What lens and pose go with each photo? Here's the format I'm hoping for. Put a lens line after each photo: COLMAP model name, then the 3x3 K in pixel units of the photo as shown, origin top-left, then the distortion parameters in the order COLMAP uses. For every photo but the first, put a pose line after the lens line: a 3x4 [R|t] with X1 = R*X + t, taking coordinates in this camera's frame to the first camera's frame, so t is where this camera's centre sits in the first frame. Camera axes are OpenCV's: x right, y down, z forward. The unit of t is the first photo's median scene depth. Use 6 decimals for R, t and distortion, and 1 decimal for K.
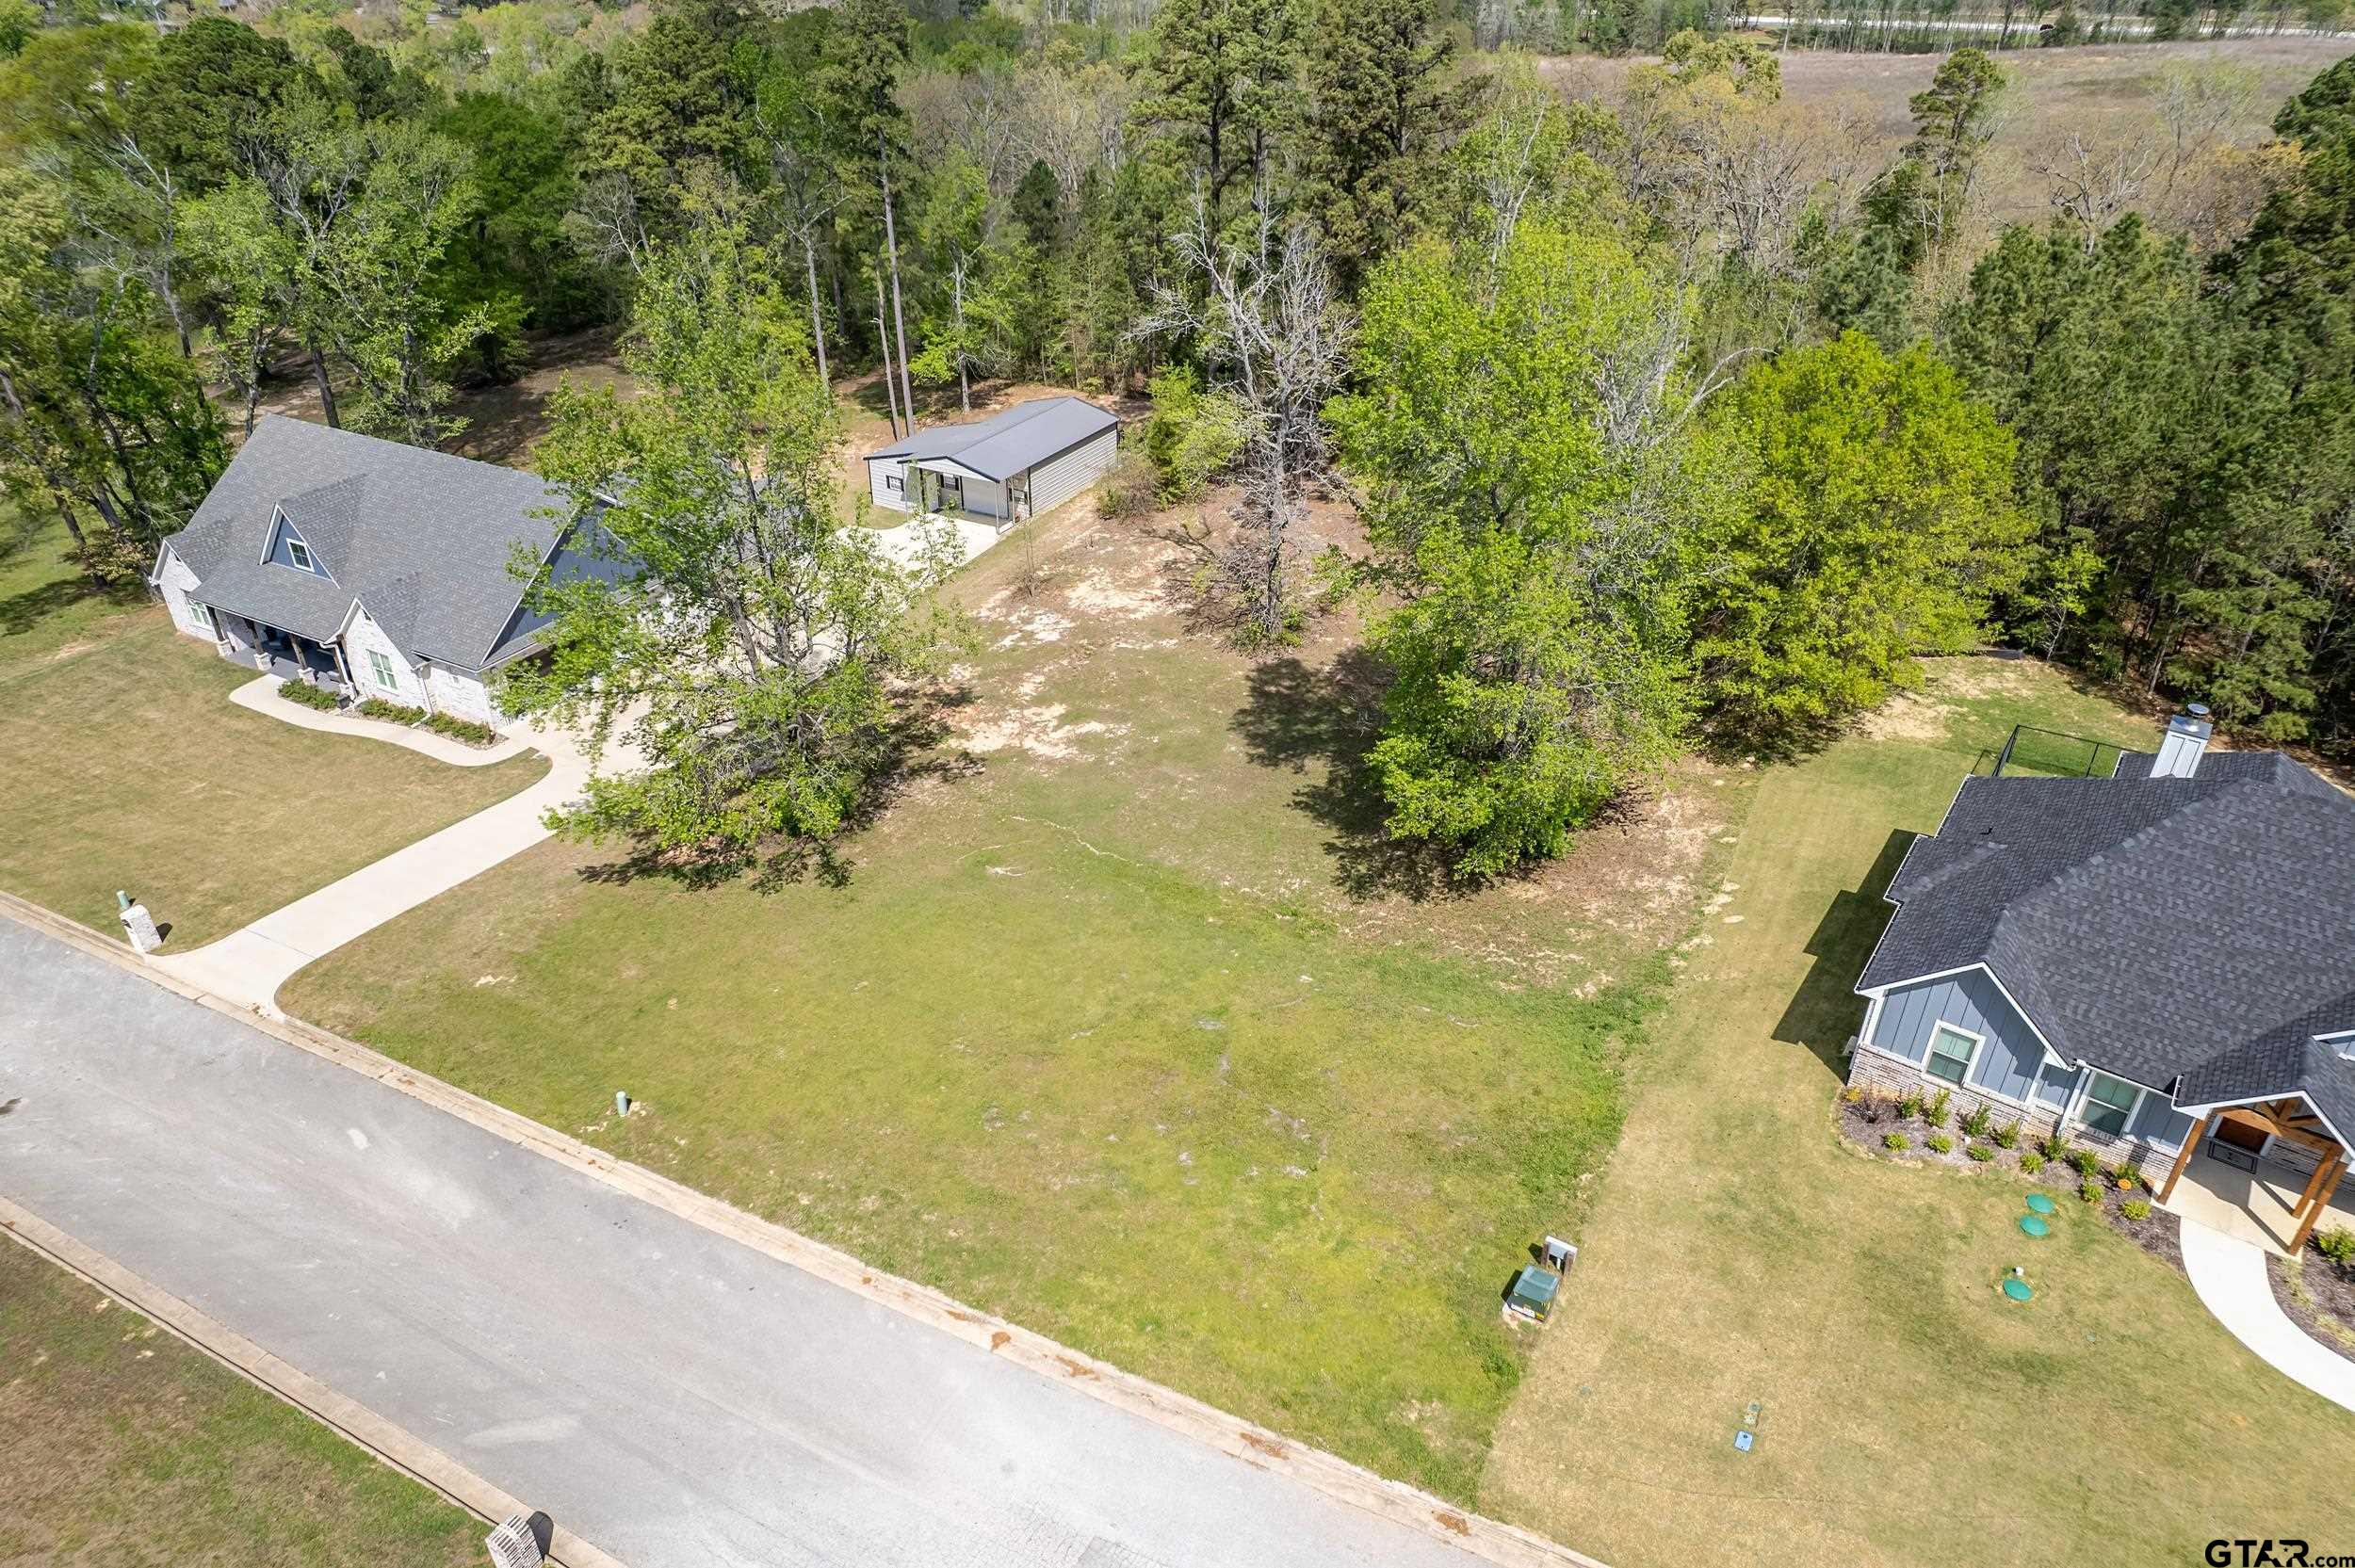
lens RADIAL K [[1506.7, 0, 1182.3], [0, 1506.7, 785.7], [0, 0, 1]] dist [-0.075565, 0.070853]
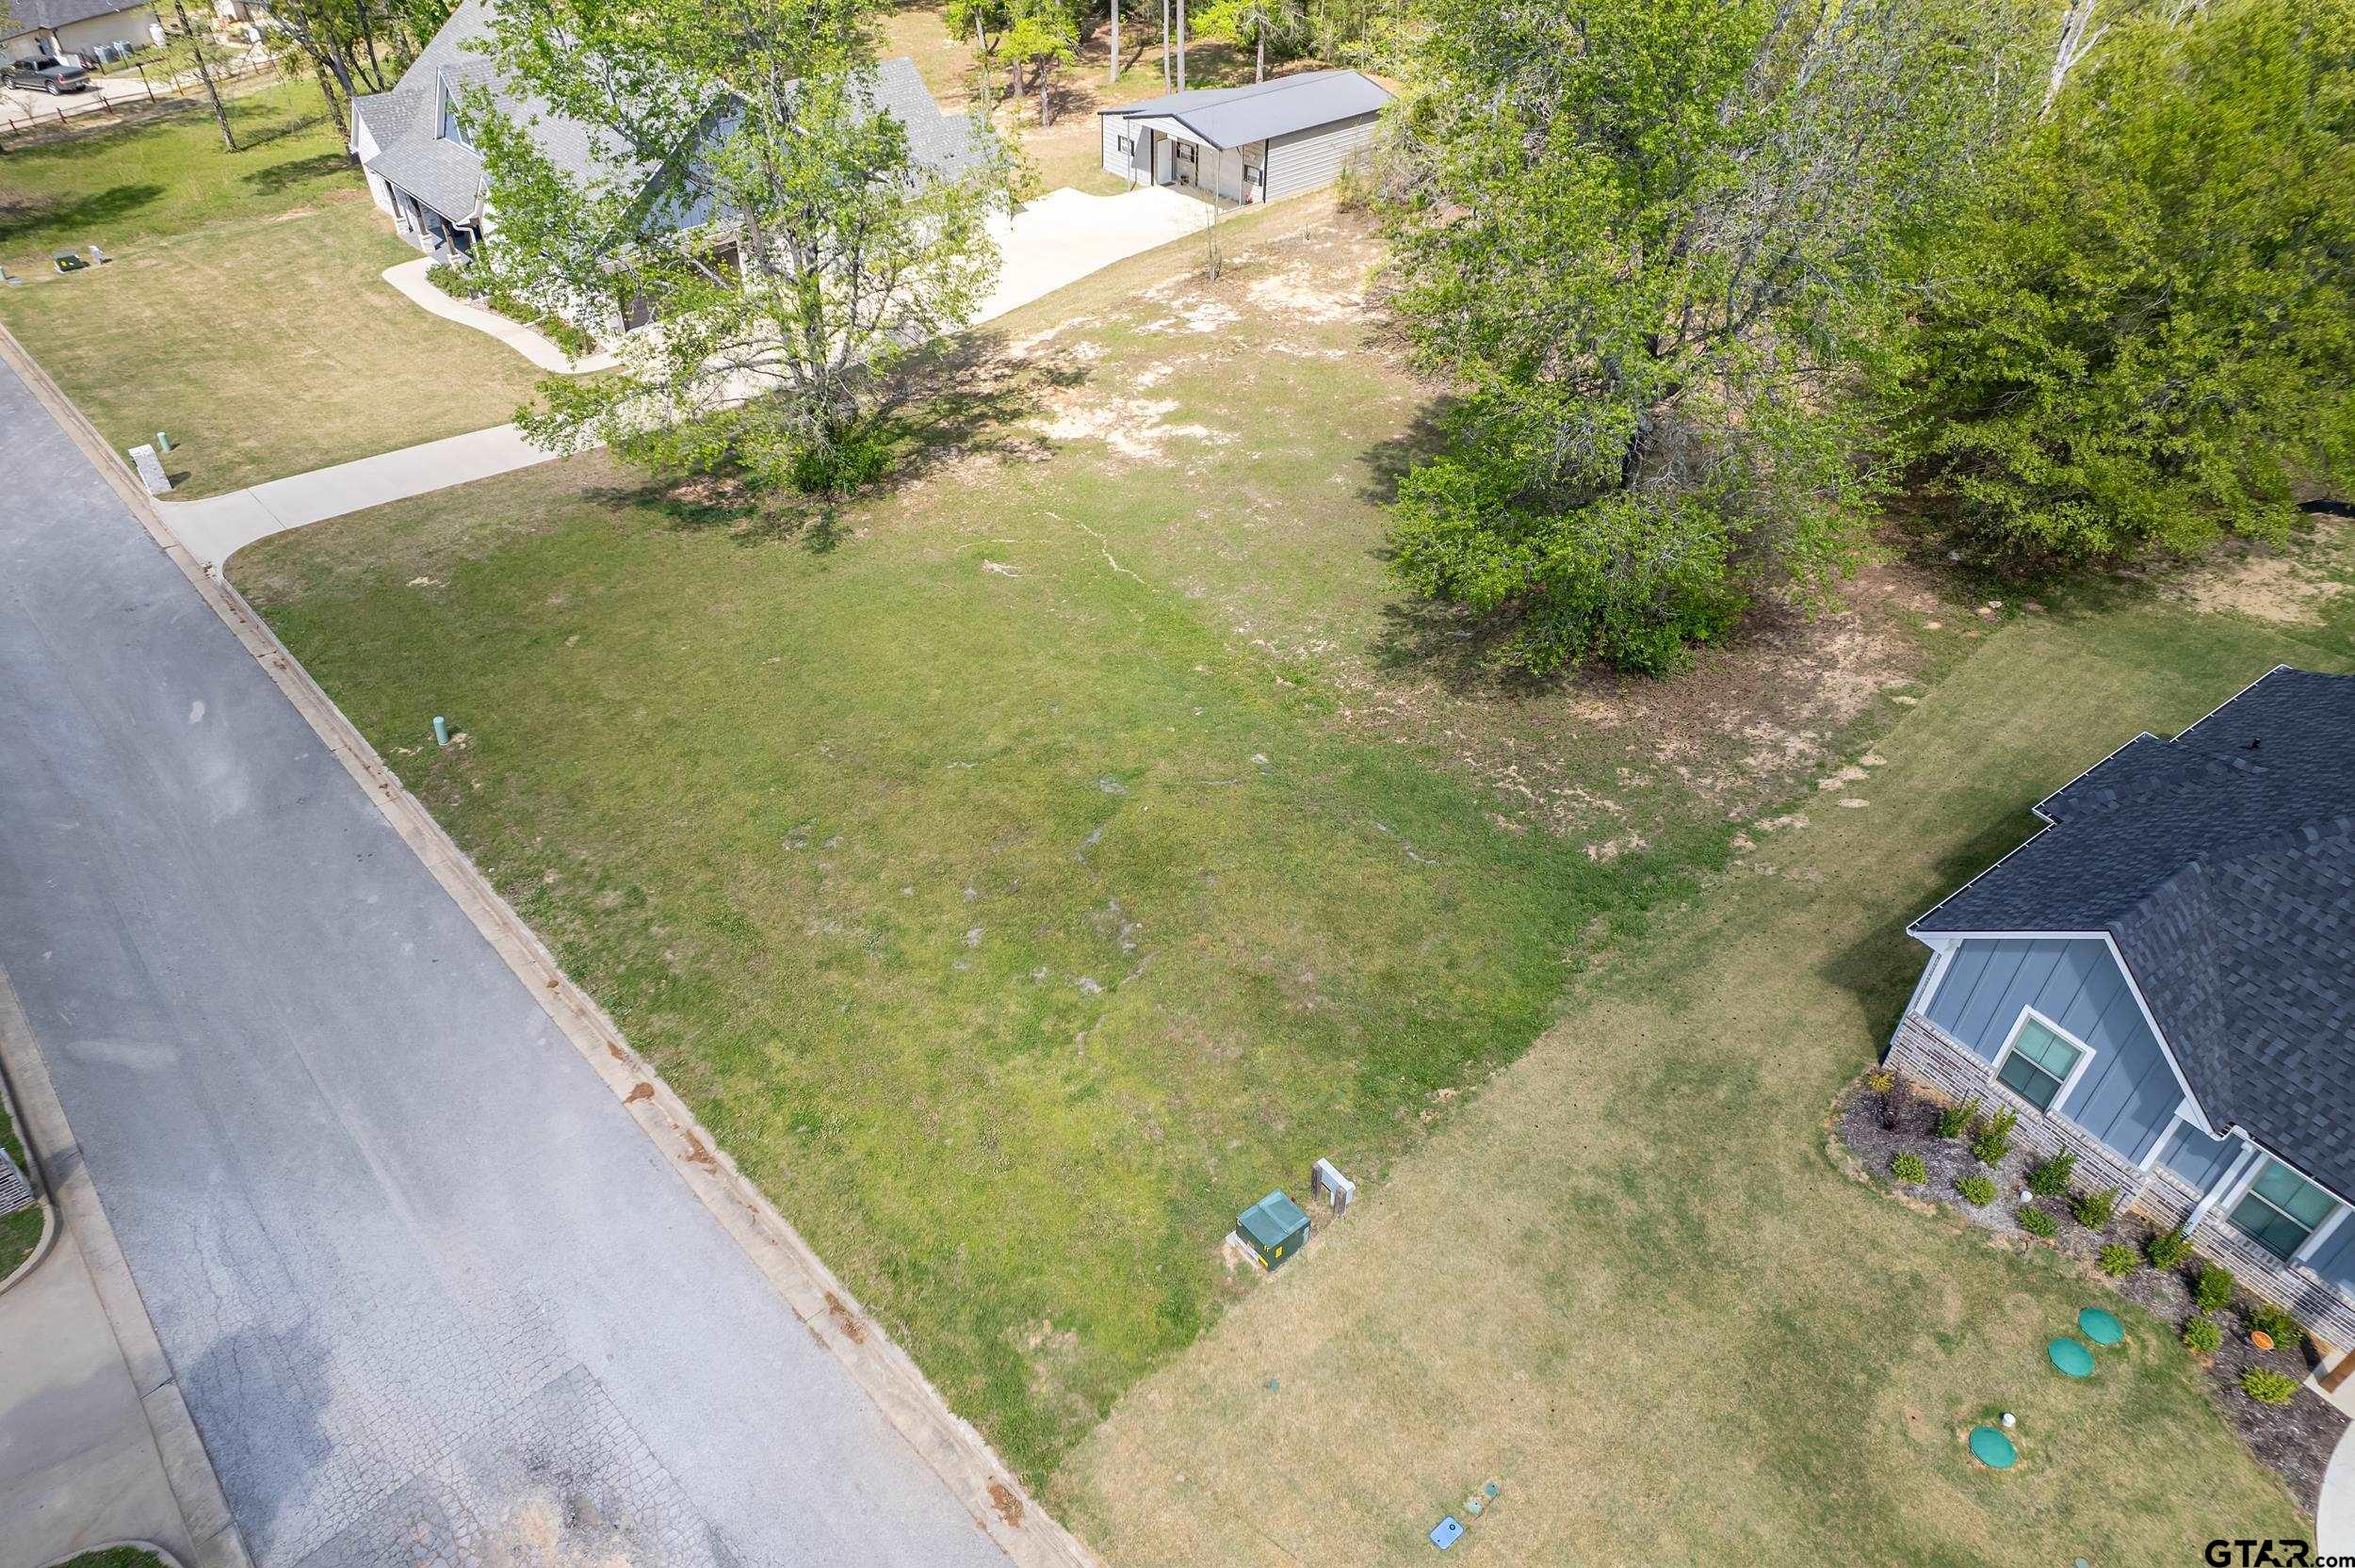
lens RADIAL K [[1506.7, 0, 1182.4], [0, 1506.7, 787.3], [0, 0, 1]] dist [-0.075565, 0.070853]
pose [[0.949550, 0.211361, -0.231692, 0.233199], [-0.175103, 0.970207, 0.167444, 0.020503], [0.260181, -0.118427, 0.958270, 0.249979]]
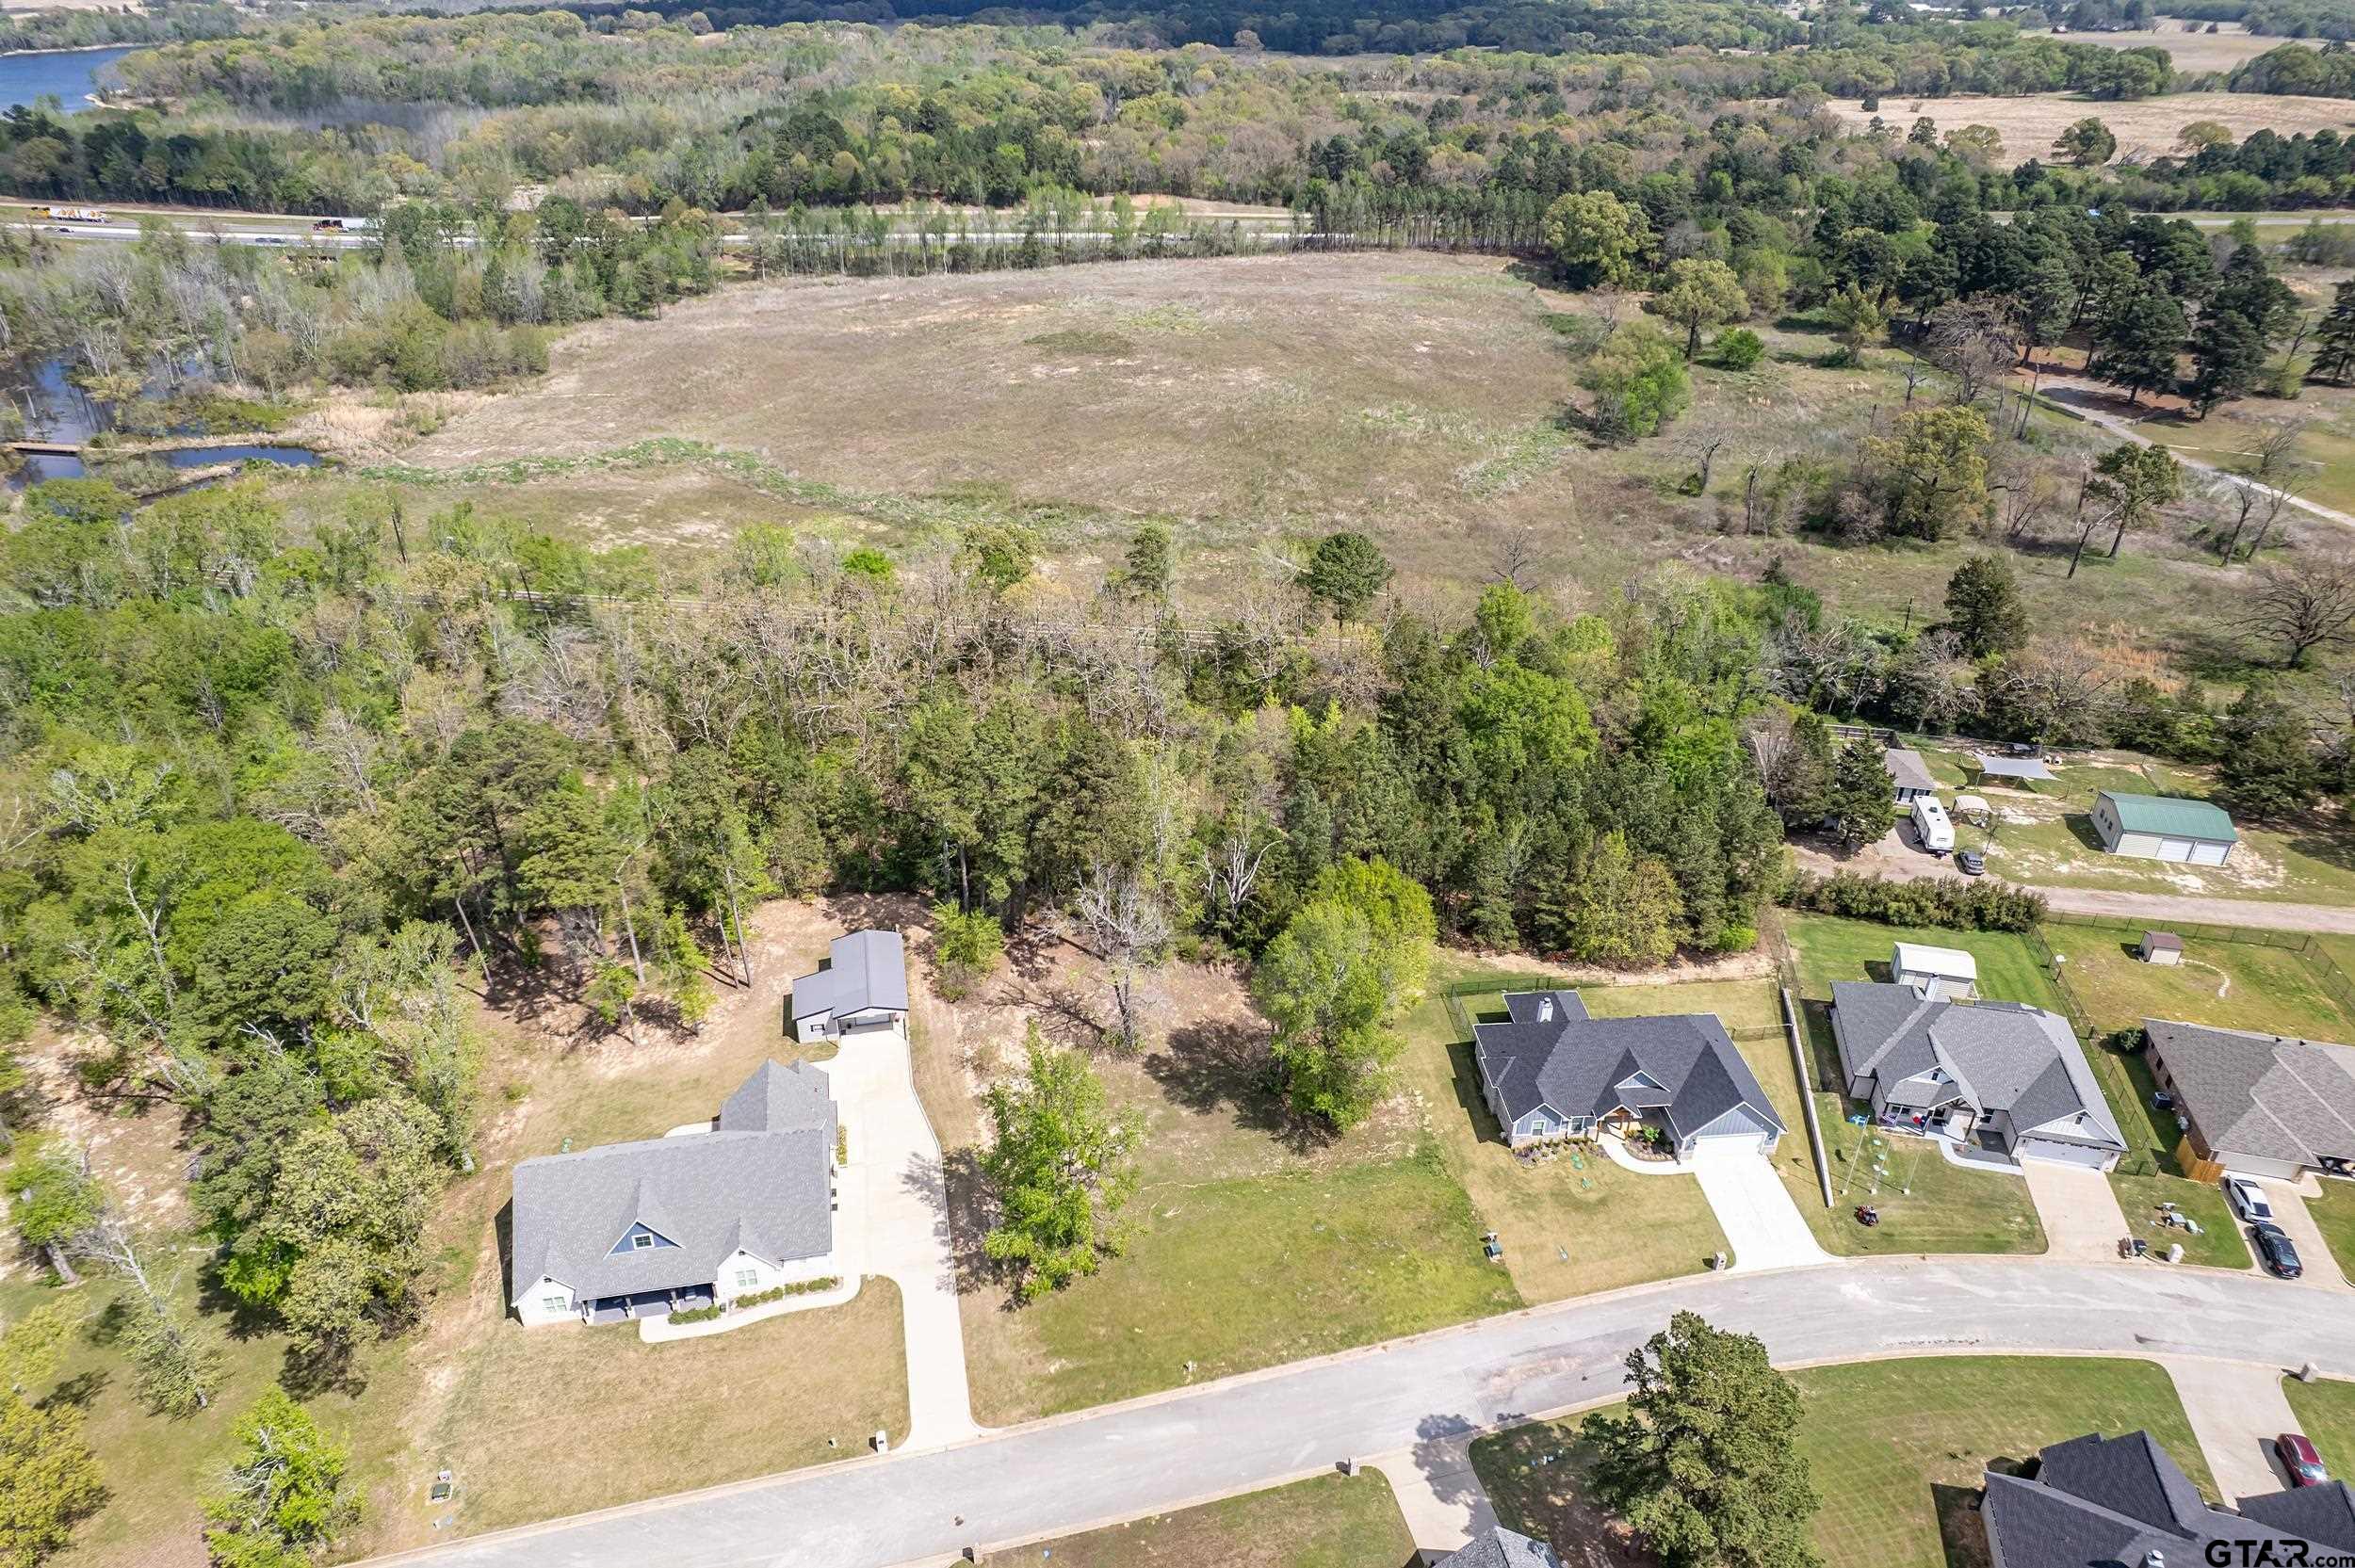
lens RADIAL K [[1506.7, 0, 1175.7], [0, 1506.7, 782.4], [0, 0, 1]] dist [-0.075565, 0.070853]
pose [[0.757558, -0.316347, 0.570990, -1.437305], [0.330695, 0.940157, 0.082129, -0.886267], [-0.562802, 0.126606, 0.816838, -1.131679]]
